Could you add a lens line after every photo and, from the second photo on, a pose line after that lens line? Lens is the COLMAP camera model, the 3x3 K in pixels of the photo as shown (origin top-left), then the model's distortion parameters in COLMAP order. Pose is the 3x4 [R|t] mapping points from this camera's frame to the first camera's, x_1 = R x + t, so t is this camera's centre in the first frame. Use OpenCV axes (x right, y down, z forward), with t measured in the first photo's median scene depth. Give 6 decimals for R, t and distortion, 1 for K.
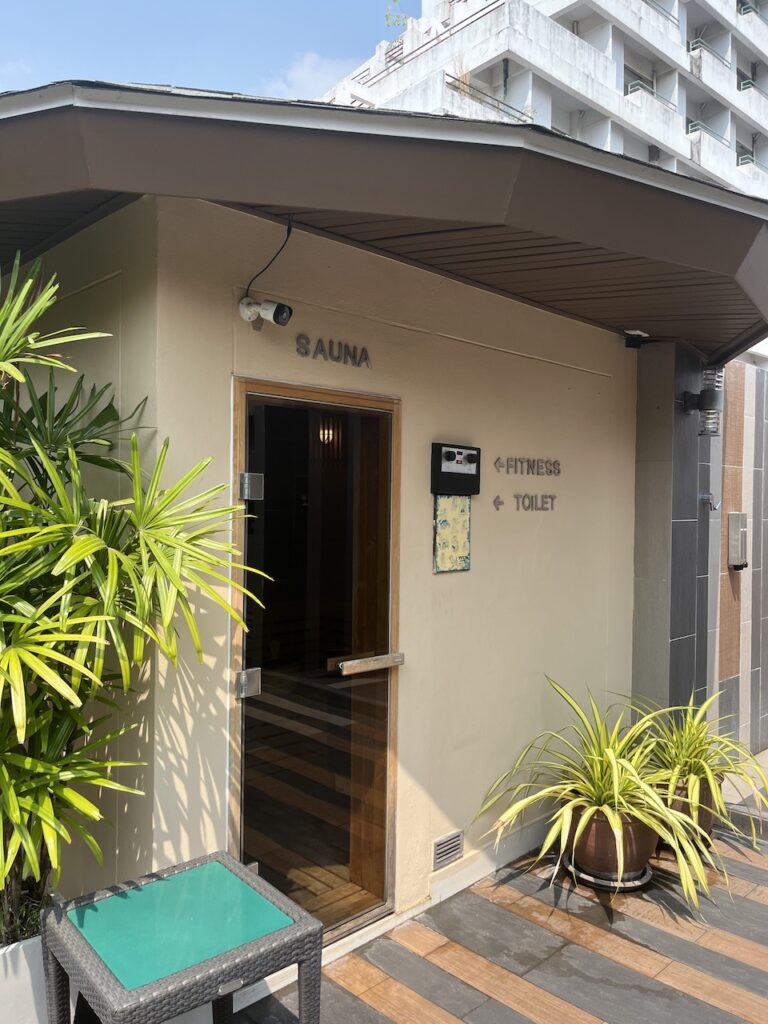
lens RADIAL K [[774.5, 0, 383.2], [0, 774.5, 508.3], [0, 0, 1]] dist [0.005346, -0.002467]
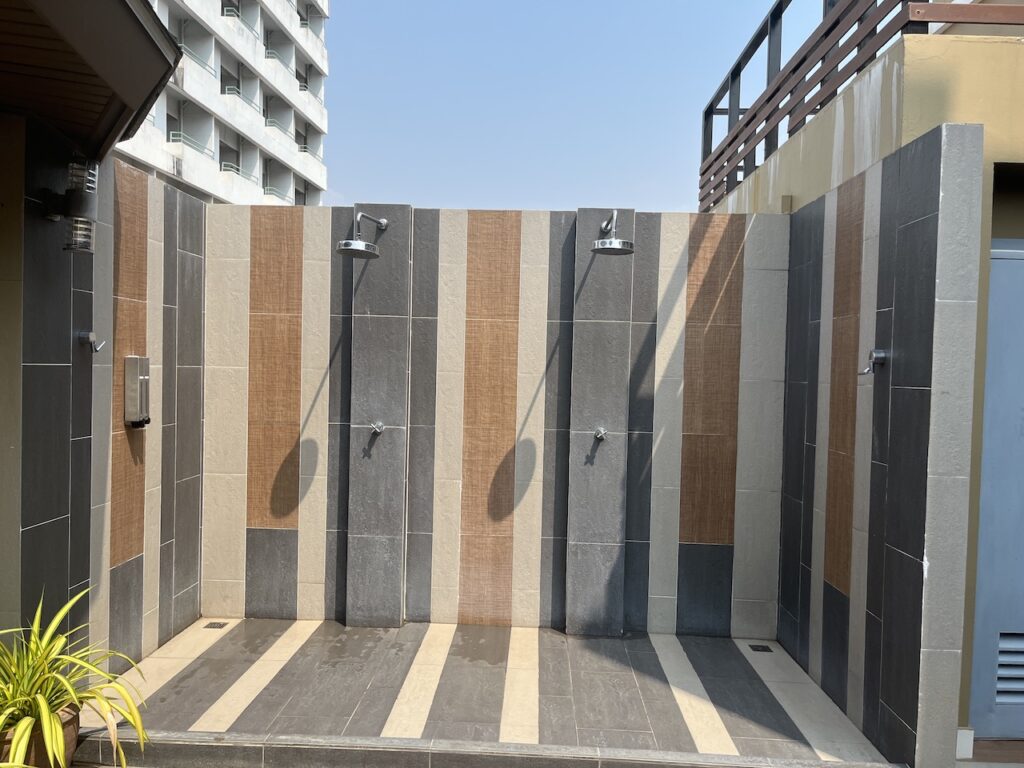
lens RADIAL K [[774.5, 0, 512.4], [0, 774.5, 385.3], [0, 0, 1]] dist [0.005346, -0.002467]
pose [[0.711615, -0.009674, 0.702503, 0.168061], [-0.014107, 0.999507, 0.028054, 0.007022], [-0.702428, -0.029873, 0.711128, 0.147671]]
